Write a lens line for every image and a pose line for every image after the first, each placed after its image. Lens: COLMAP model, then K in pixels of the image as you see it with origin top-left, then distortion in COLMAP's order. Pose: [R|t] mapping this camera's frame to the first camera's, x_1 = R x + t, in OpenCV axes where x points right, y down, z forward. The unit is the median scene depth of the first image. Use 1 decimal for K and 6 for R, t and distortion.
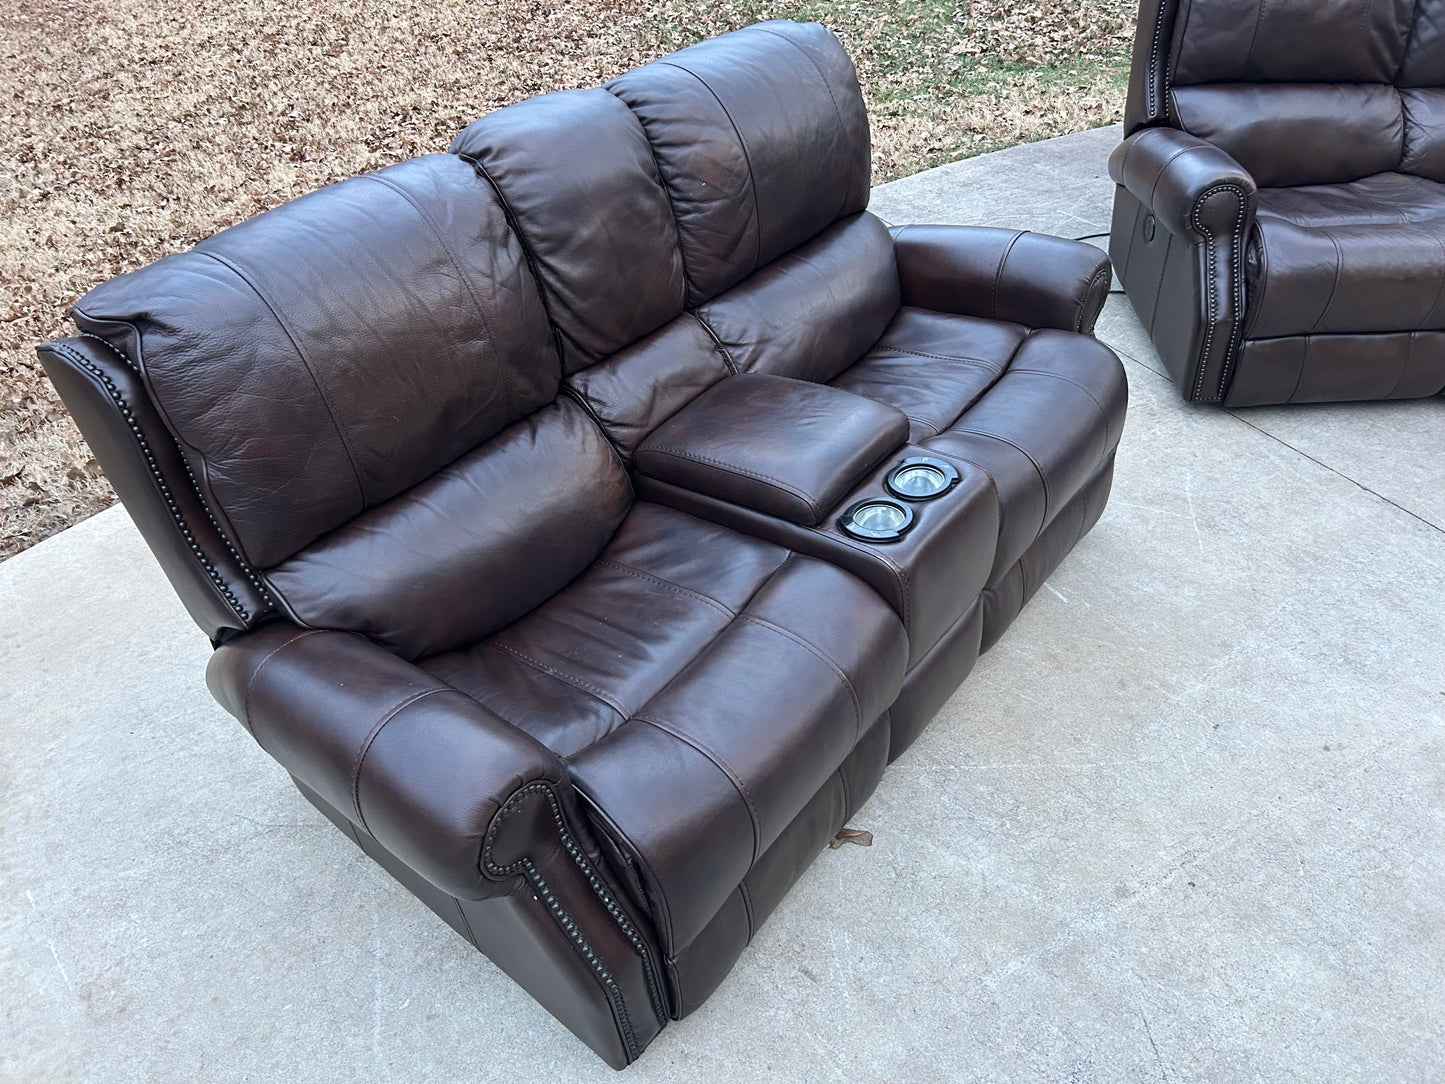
lens RADIAL K [[1090.5, 0, 731.7], [0, 1090.5, 536.5], [0, 0, 1]] dist [0.055248, -0.058831]
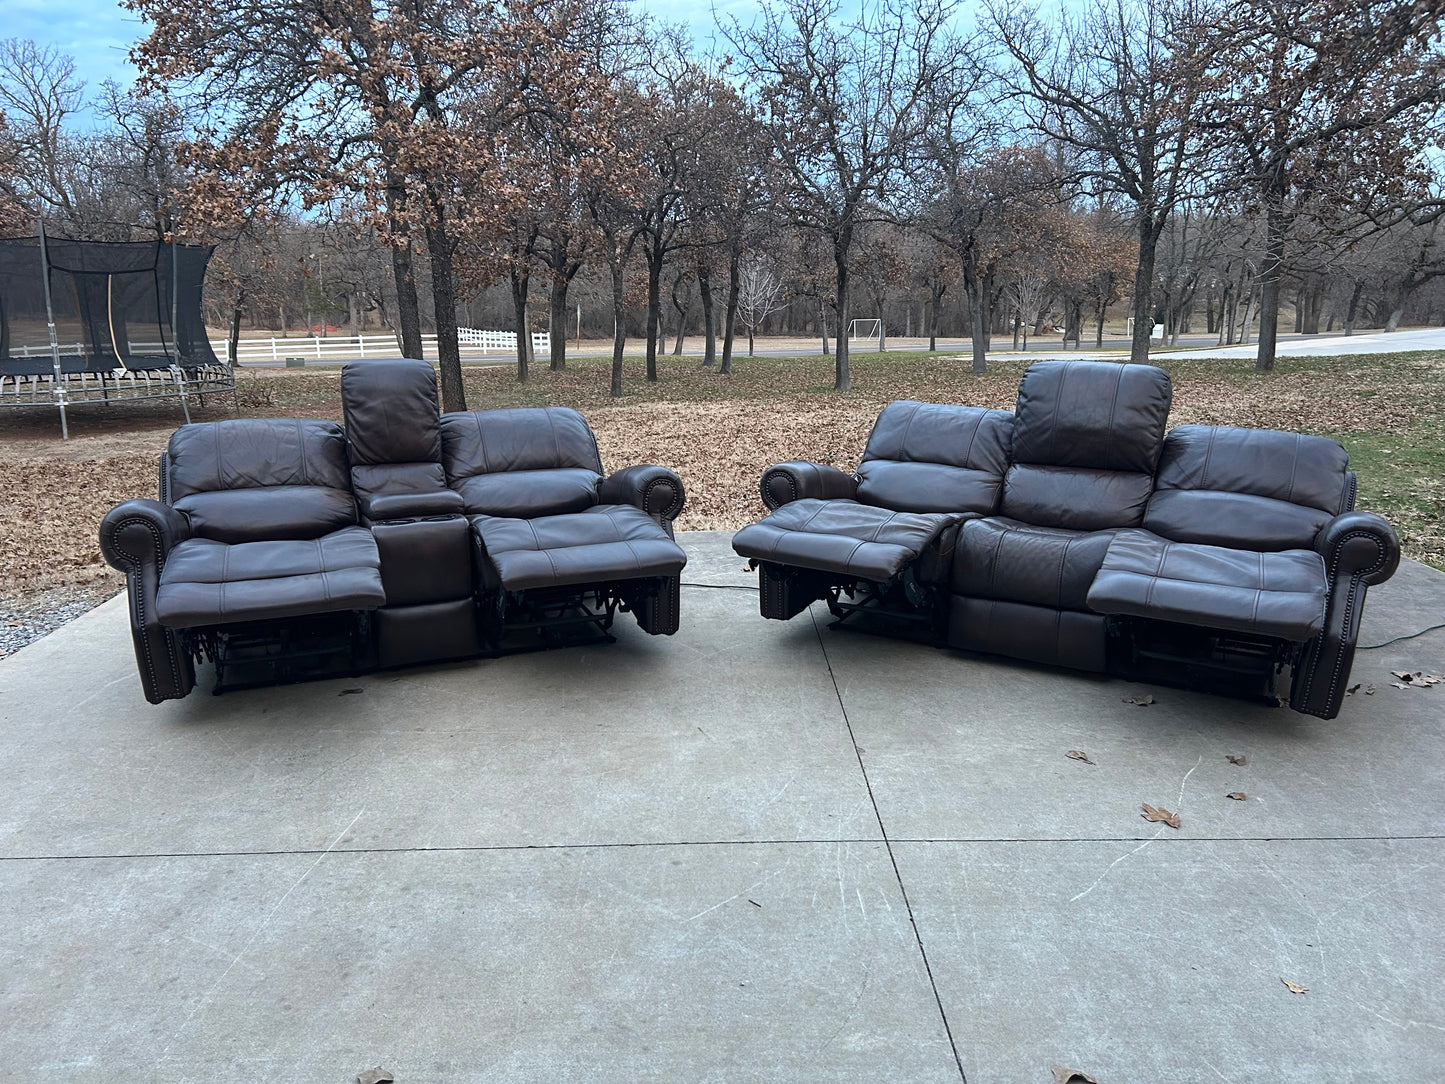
lens RADIAL K [[1090.5, 0, 717.7], [0, 1090.5, 532.8], [0, 0, 1]] dist [0.055248, -0.058831]
pose [[0.861217, 0.139533, -0.488708, 1.500314], [-0.337875, 0.875504, -0.345447, 0.460085], [0.379665, 0.462627, 0.801144, -0.391438]]
